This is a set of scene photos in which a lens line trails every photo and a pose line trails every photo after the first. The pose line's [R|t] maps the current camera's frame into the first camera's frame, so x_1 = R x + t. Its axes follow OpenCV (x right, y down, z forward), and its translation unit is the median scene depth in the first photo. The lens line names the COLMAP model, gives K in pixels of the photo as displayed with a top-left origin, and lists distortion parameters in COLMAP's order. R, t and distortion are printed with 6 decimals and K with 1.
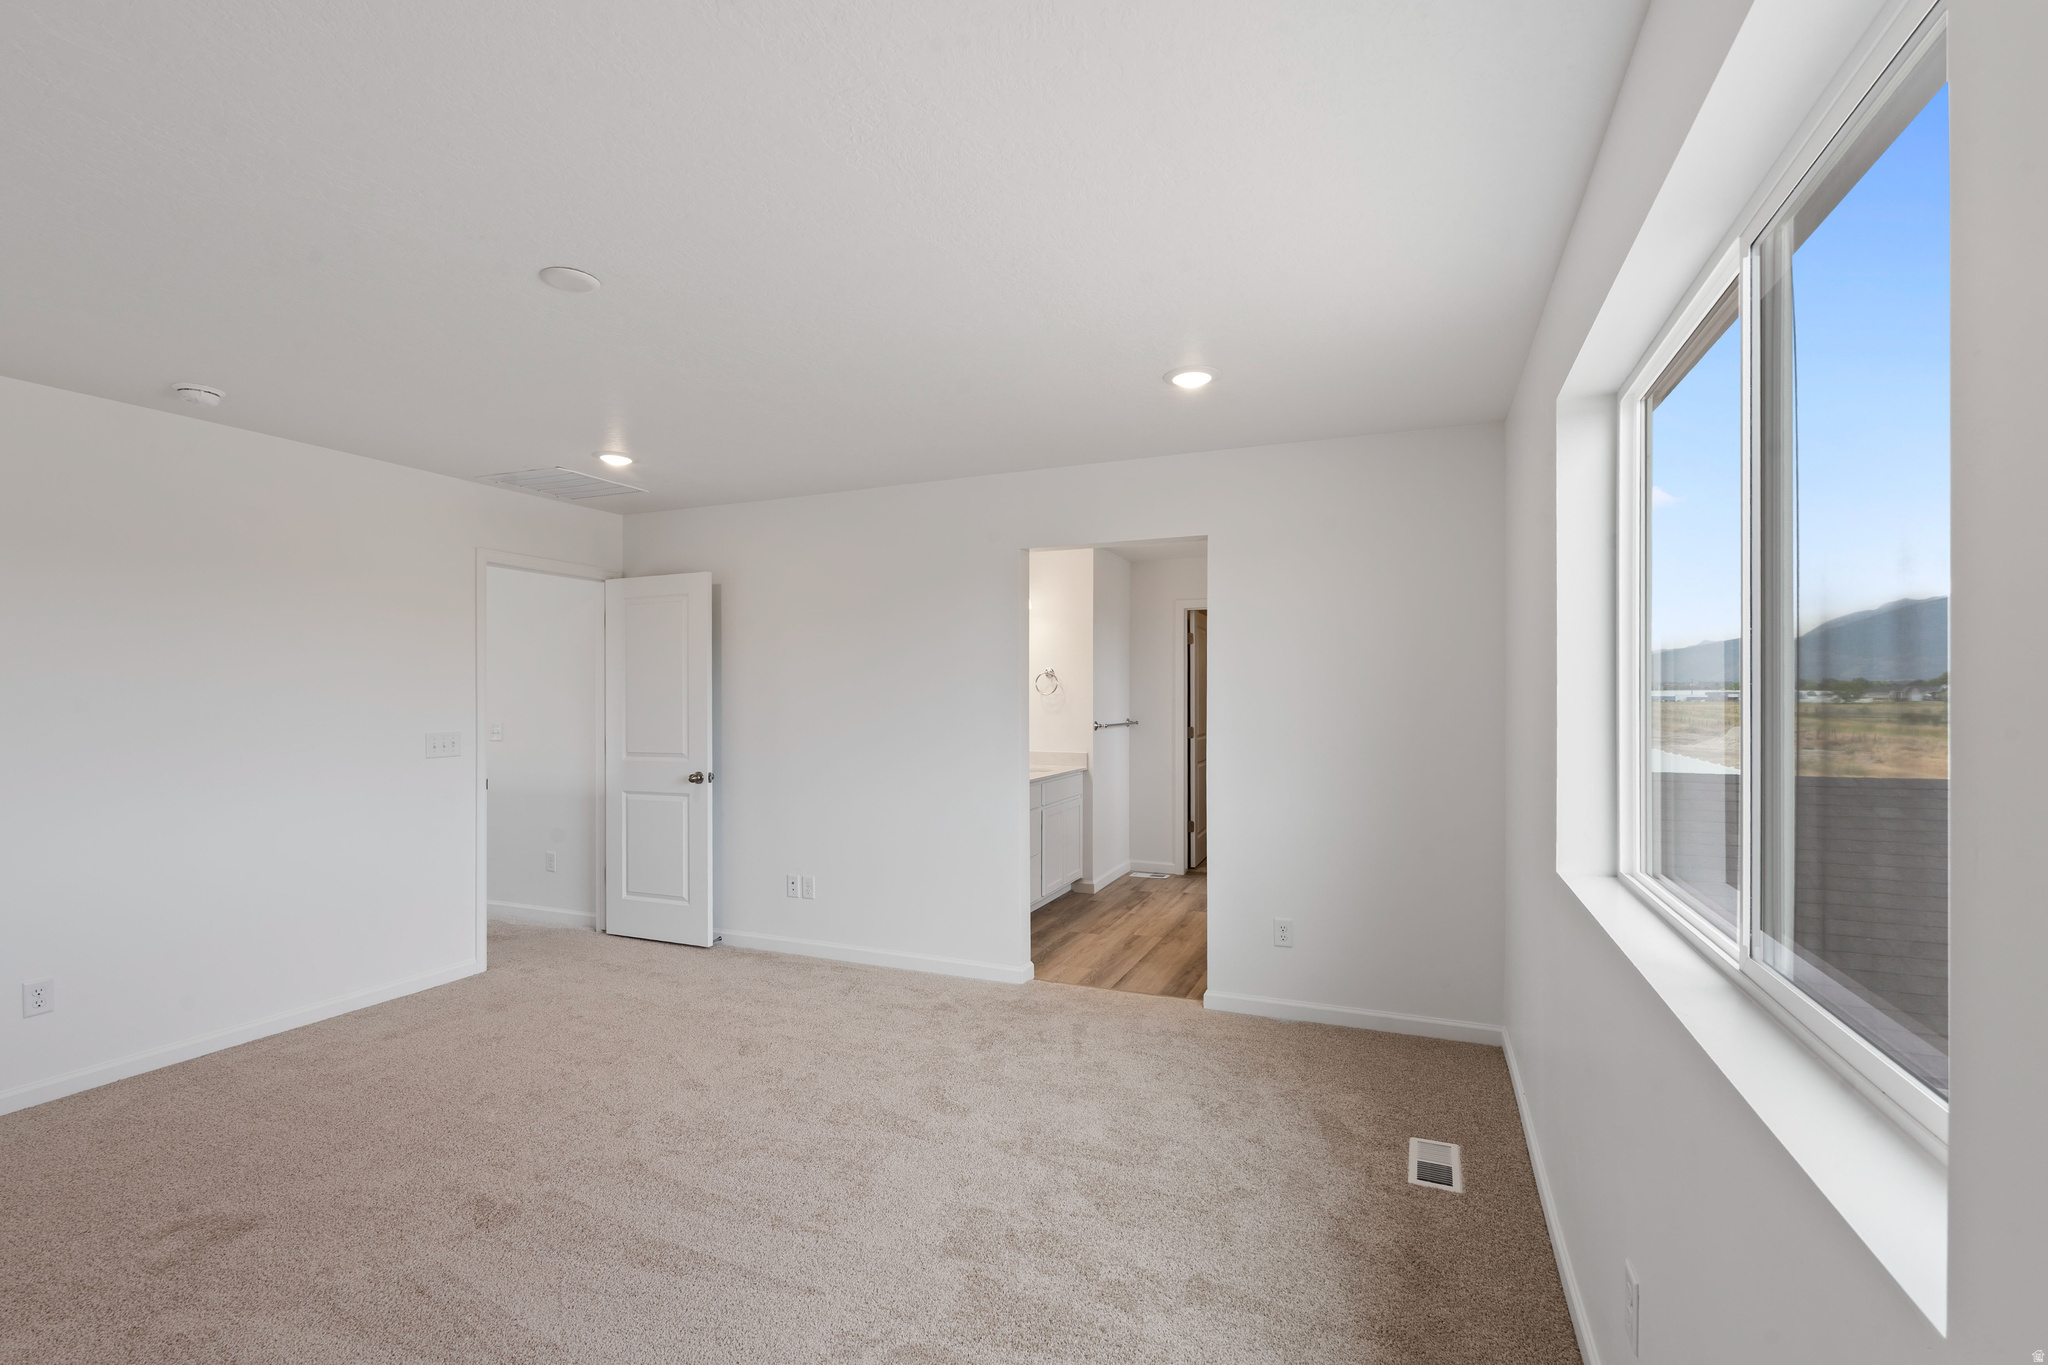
lens RADIAL K [[900.1, 0, 1023.0], [0, 900.1, 685.5], [0, 0, 1]] dist [-0.005172, 0.000892]
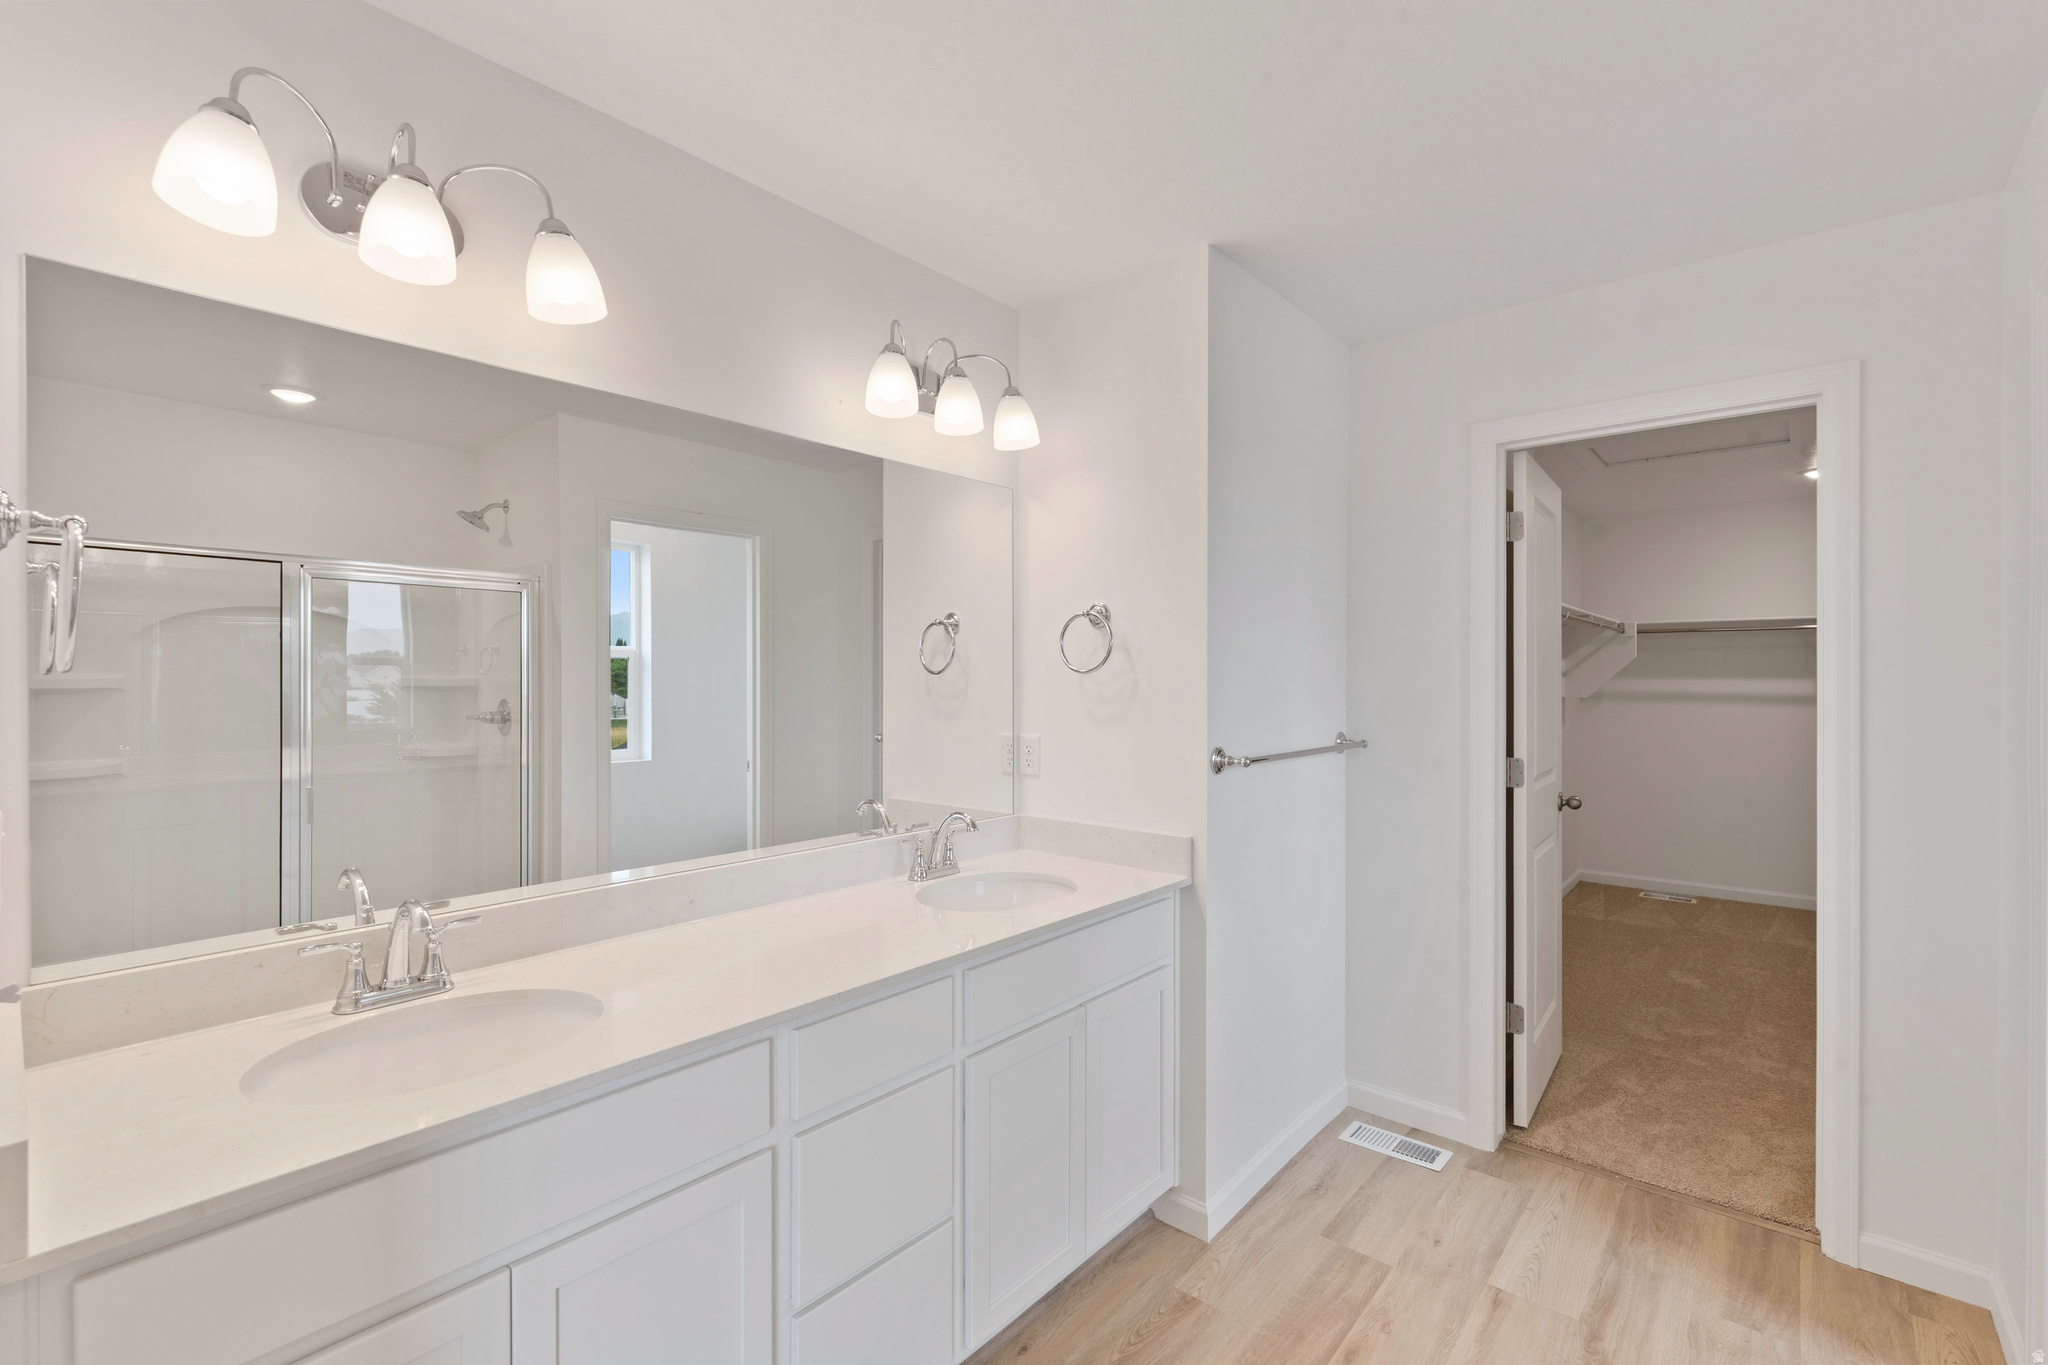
lens RADIAL K [[900.1, 0, 1027.2], [0, 900.1, 685.2], [0, 0, 1]] dist [-0.005172, 0.000892]
pose [[0.955512, -0.000932, -0.294951, 0.113246], [0.004253, 0.999935, 0.010618, 0.011340], [0.294922, -0.011401, 0.955453, 0.642629]]
